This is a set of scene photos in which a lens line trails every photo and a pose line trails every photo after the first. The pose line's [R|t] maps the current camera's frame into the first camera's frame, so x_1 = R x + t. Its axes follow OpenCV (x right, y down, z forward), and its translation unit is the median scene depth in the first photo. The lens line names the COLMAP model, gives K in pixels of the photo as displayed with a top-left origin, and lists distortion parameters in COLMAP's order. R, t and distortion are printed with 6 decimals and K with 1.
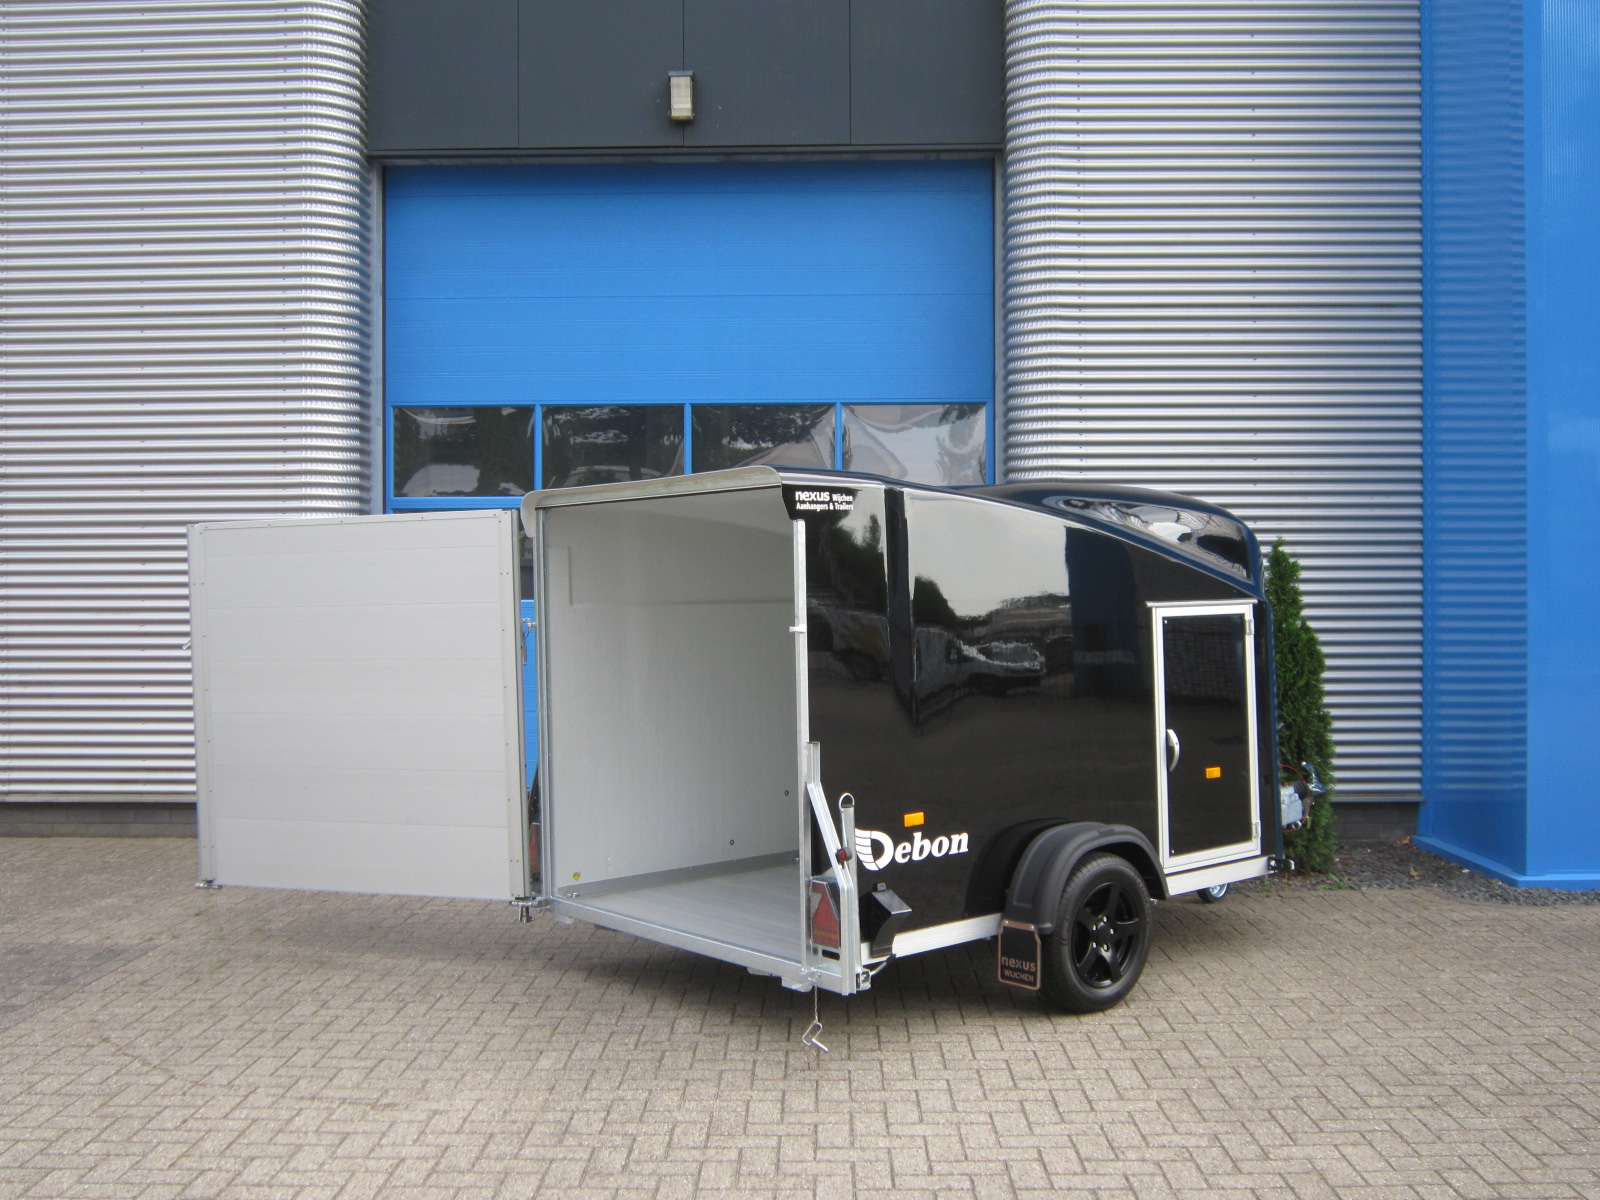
lens RADIAL K [[1697.5, 0, 796.8], [0, 1697.5, 602.7], [0, 0, 1]] dist [-0.037374, 0.027780]
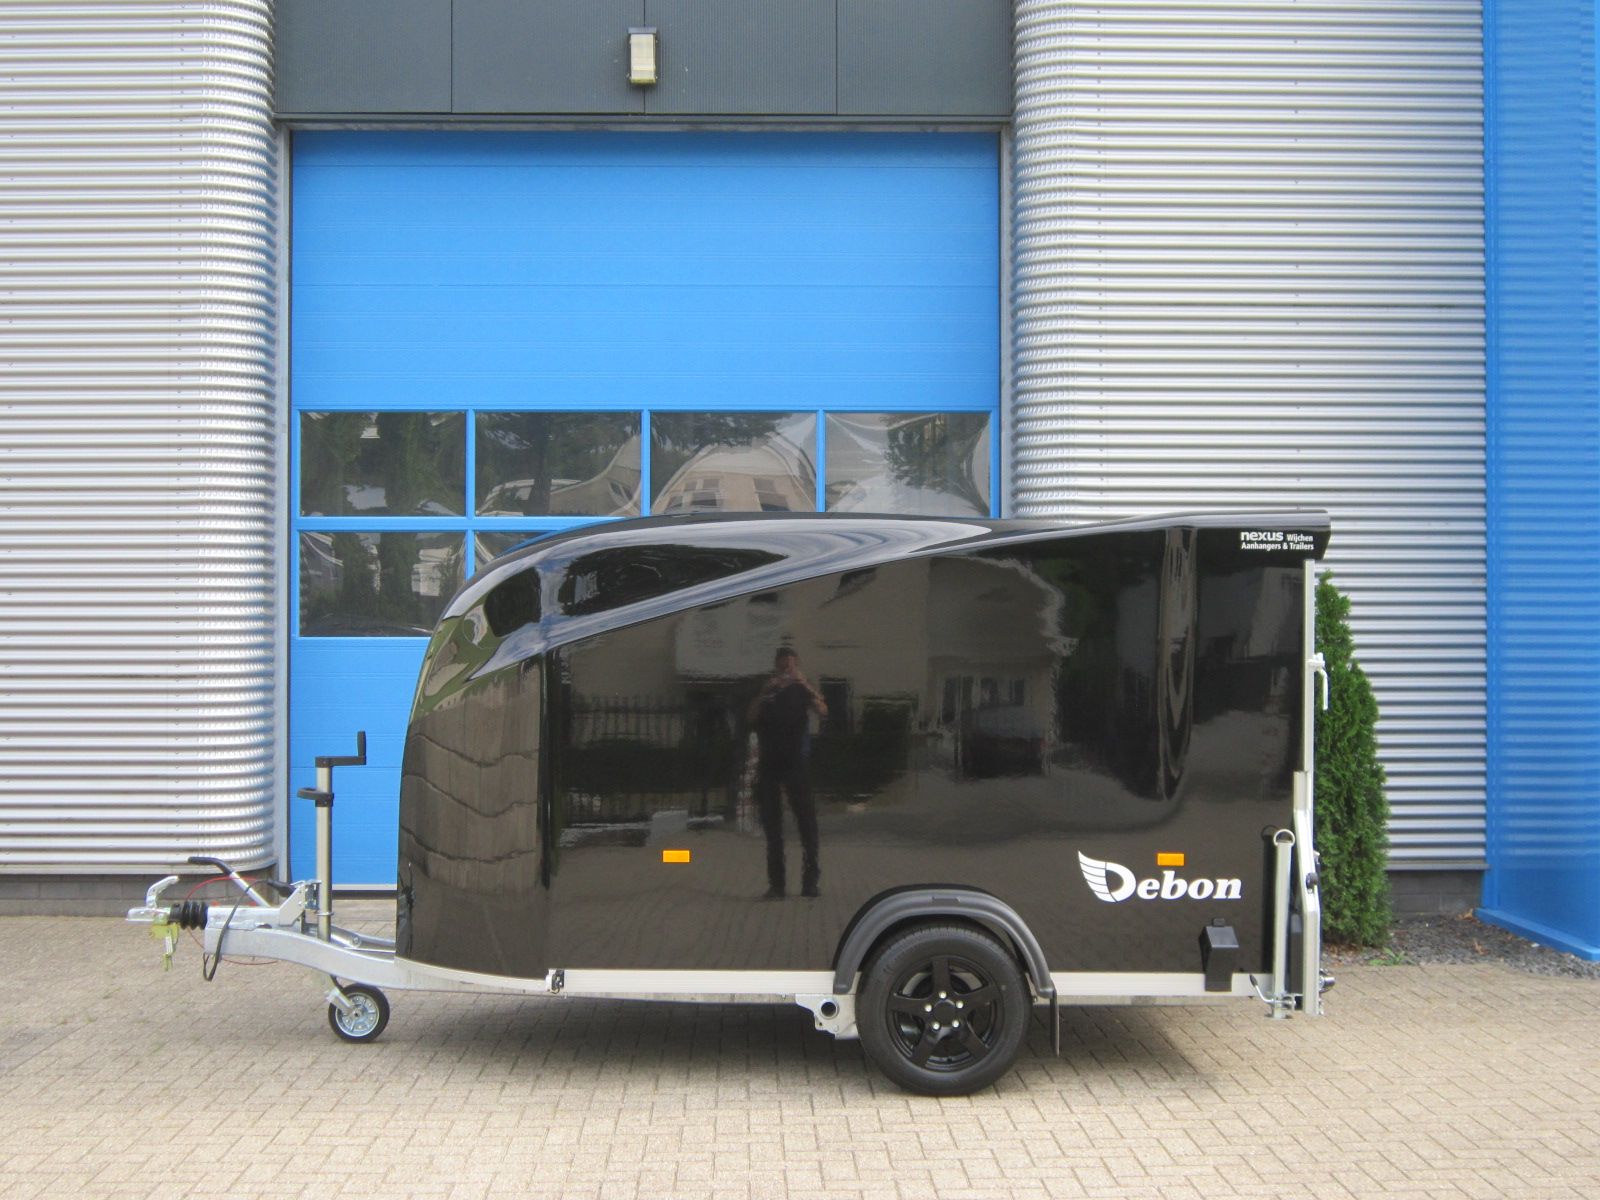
lens RADIAL K [[2176.7, 0, 800.0], [0, 2176.7, 600.0], [0, 0, 1]] dist [-0.032714, 0.017741]
pose [[0.998828, 0.003394, 0.048288, -0.058831], [-0.002489, 0.999820, -0.018798, -0.000401], [-0.048343, 0.018656, 0.998657, -0.159087]]
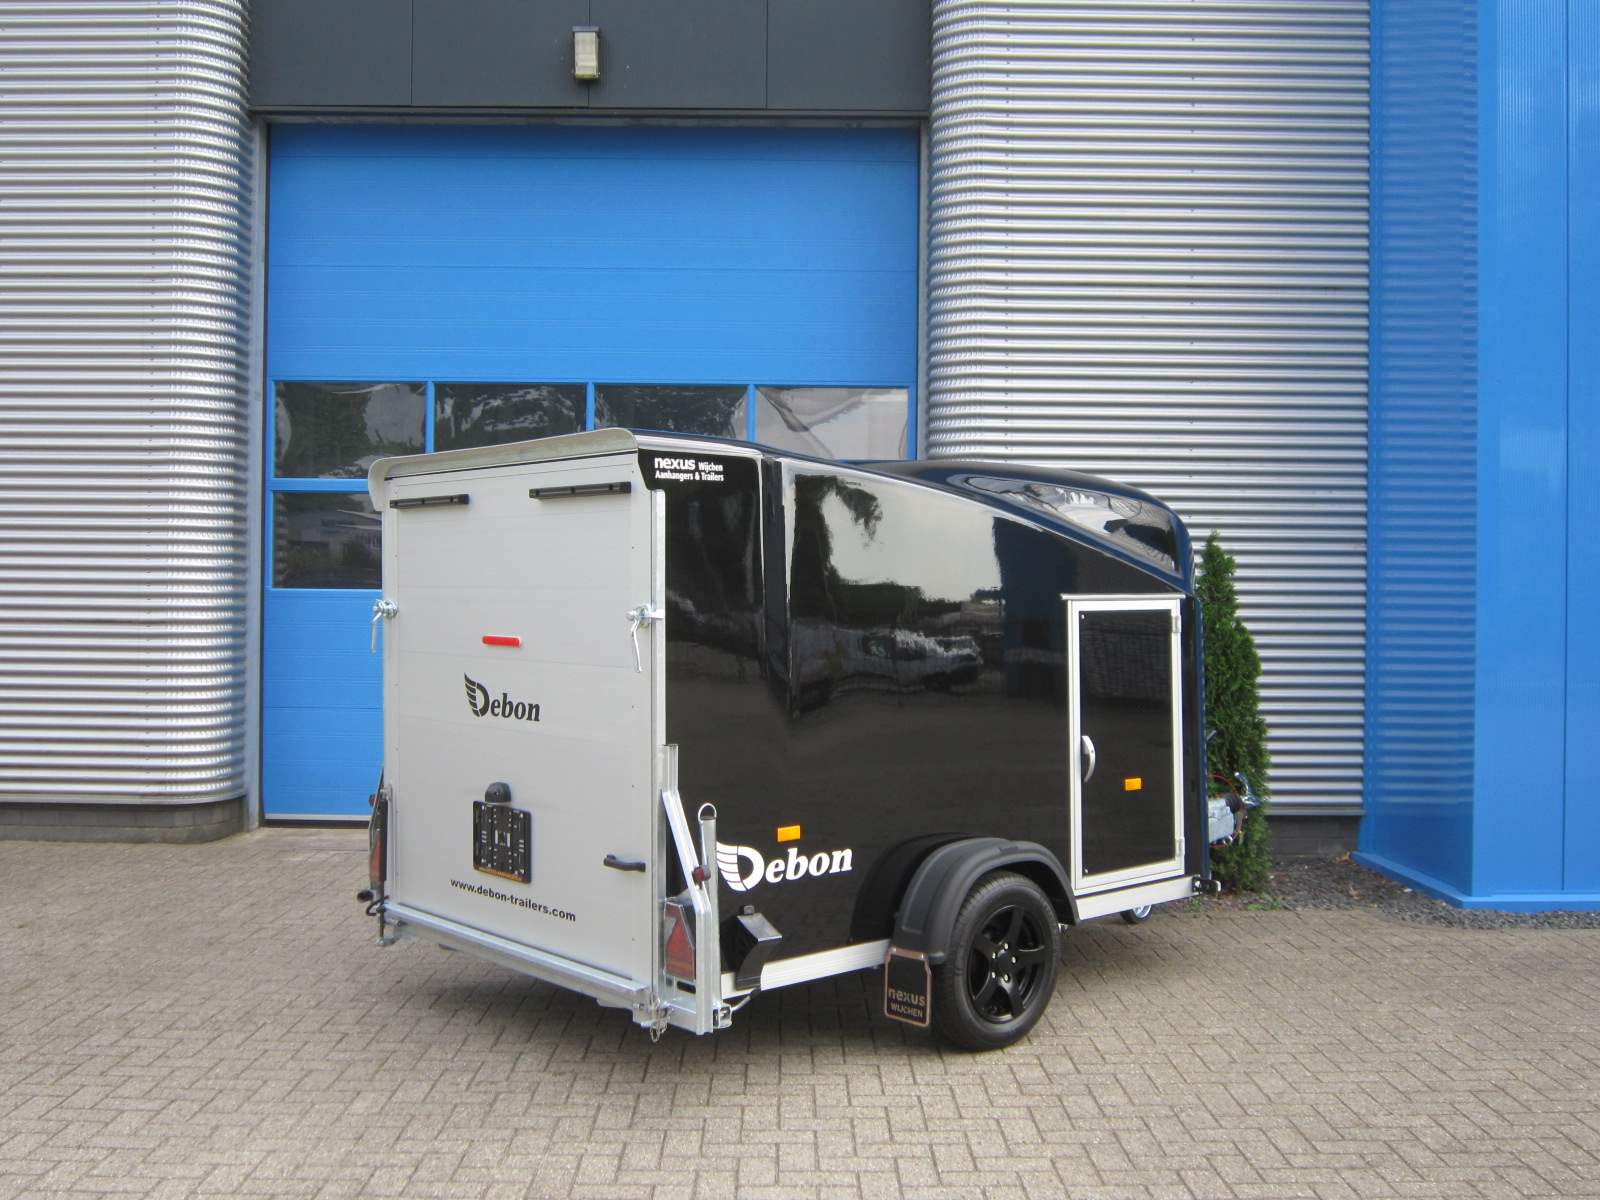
lens RADIAL K [[1689.9, 0, 798.2], [0, 1689.9, 599.5], [0, 0, 1]] dist [-0.043243, 0.025264]
pose [[0.999574, 0.013119, 0.026082, 0.041518], [-0.012968, 0.999898, -0.005950, 0.009870], [-0.026157, 0.005609, 0.999642, 0.099662]]
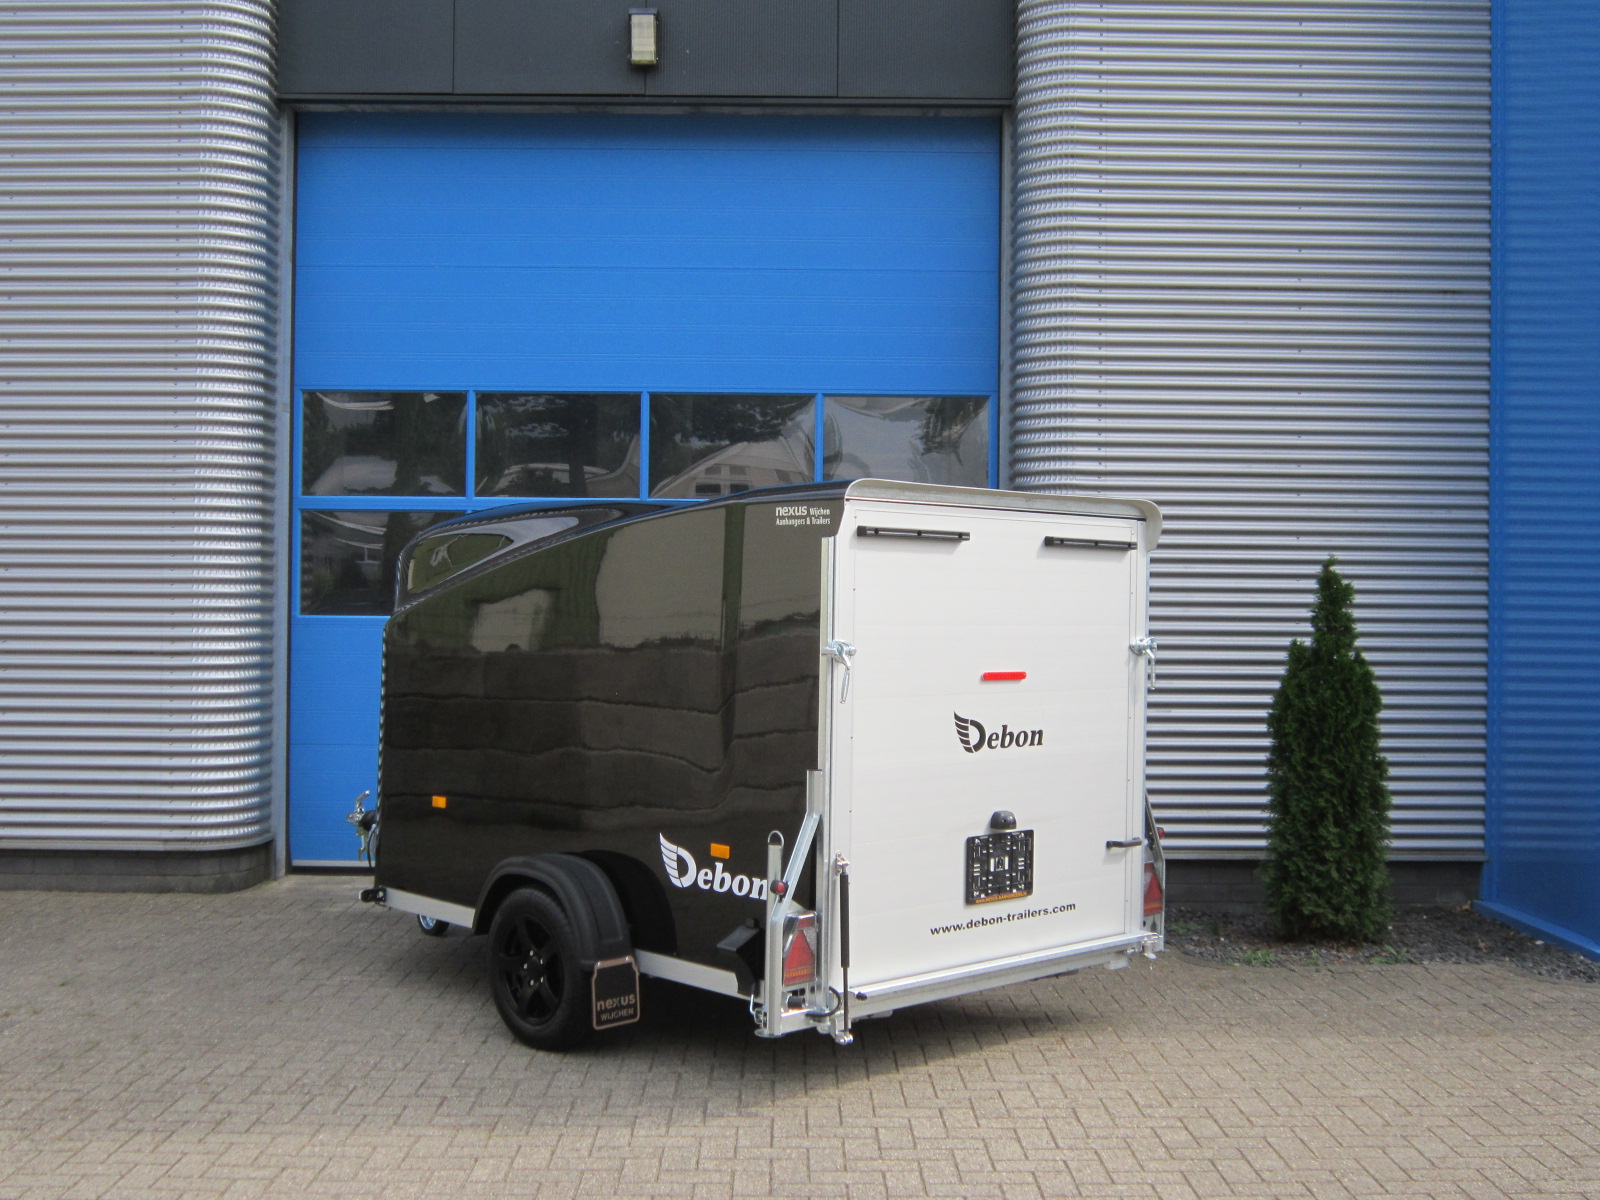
lens RADIAL K [[1898.4, 0, 799.0], [0, 1898.4, 600.9], [0, 0, 1]] dist [-0.049945, 0.071511]
pose [[0.999539, 0.012426, 0.027703, -0.017231], [-0.012094, 0.999853, -0.012124, -0.000362], [-0.027850, 0.011783, 0.999543, 0.049519]]
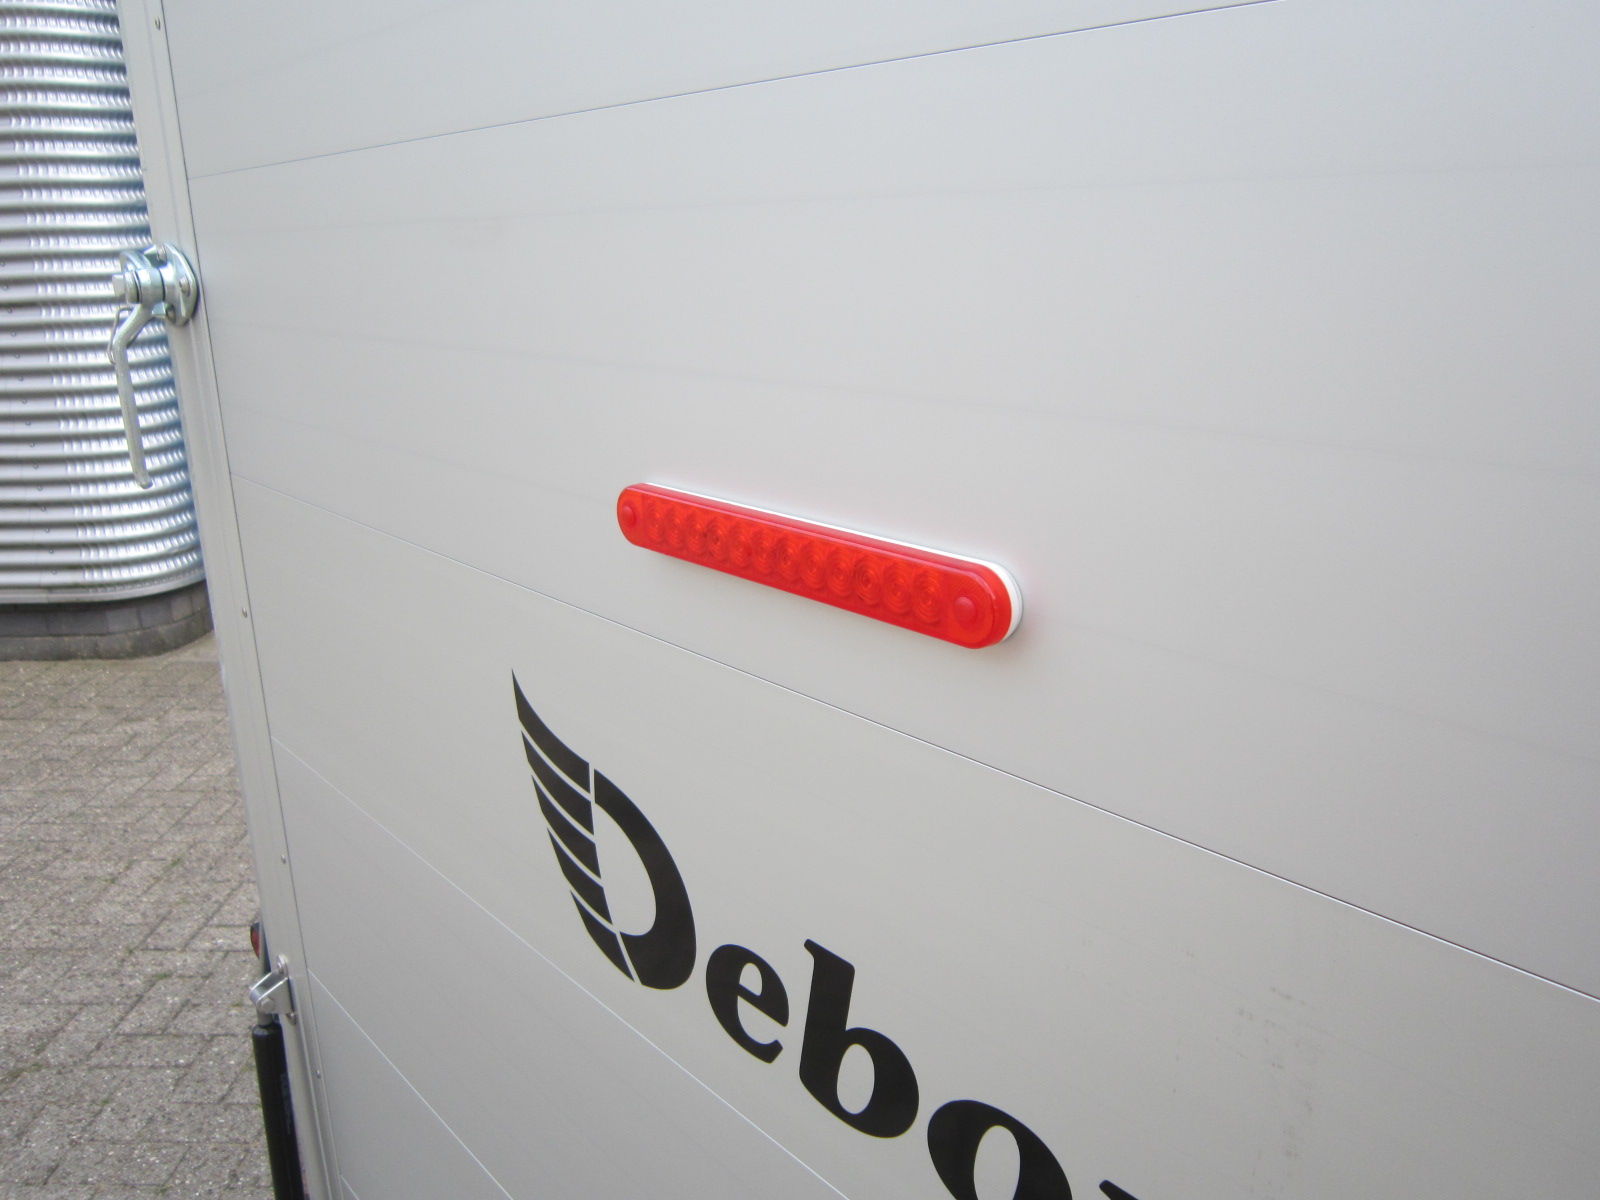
lens RADIAL K [[1307.6, 0, 805.0], [0, 1307.6, 623.7], [0, 0, 1]] dist [-0.040252, 0.003914]
pose [[0.999632, -0.022576, 0.015010, -0.073288], [0.017551, 0.960883, 0.276398, 0.010091], [-0.020663, -0.276033, 0.960926, 0.802126]]
